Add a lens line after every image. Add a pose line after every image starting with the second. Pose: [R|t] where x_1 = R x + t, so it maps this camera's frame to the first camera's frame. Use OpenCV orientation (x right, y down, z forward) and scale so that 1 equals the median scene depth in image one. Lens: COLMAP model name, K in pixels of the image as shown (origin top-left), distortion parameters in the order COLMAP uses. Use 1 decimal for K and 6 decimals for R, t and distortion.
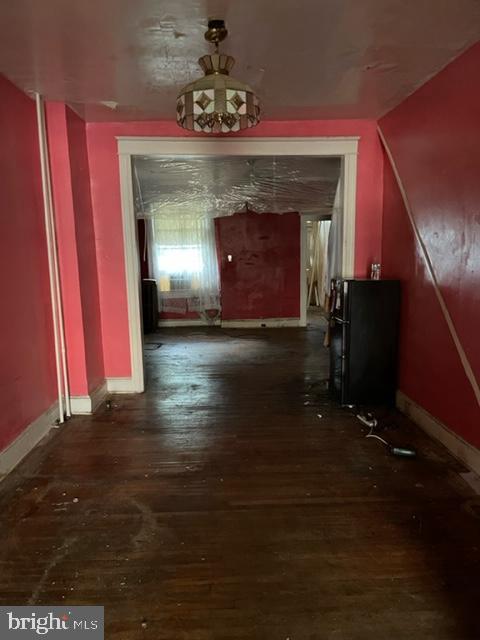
lens RADIAL K [[484.9, 0, 237.2], [0, 484.9, 320.9], [0, 0, 1]] dist [0.061876, -0.066043]
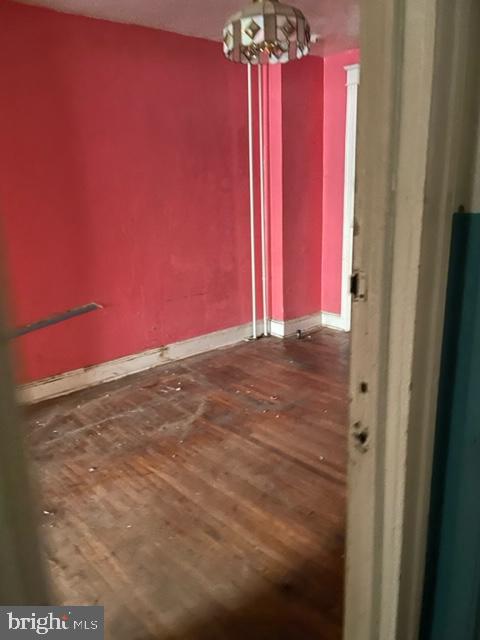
lens RADIAL K [[484.9, 0, 237.0], [0, 484.9, 320.5], [0, 0, 1]] dist [0.061876, -0.066043]
pose [[0.656428, 0.192654, -0.729374, 0.662988], [-0.097064, 0.980374, 0.171596, -0.046510], [0.748118, -0.041844, 0.662245, 0.271589]]
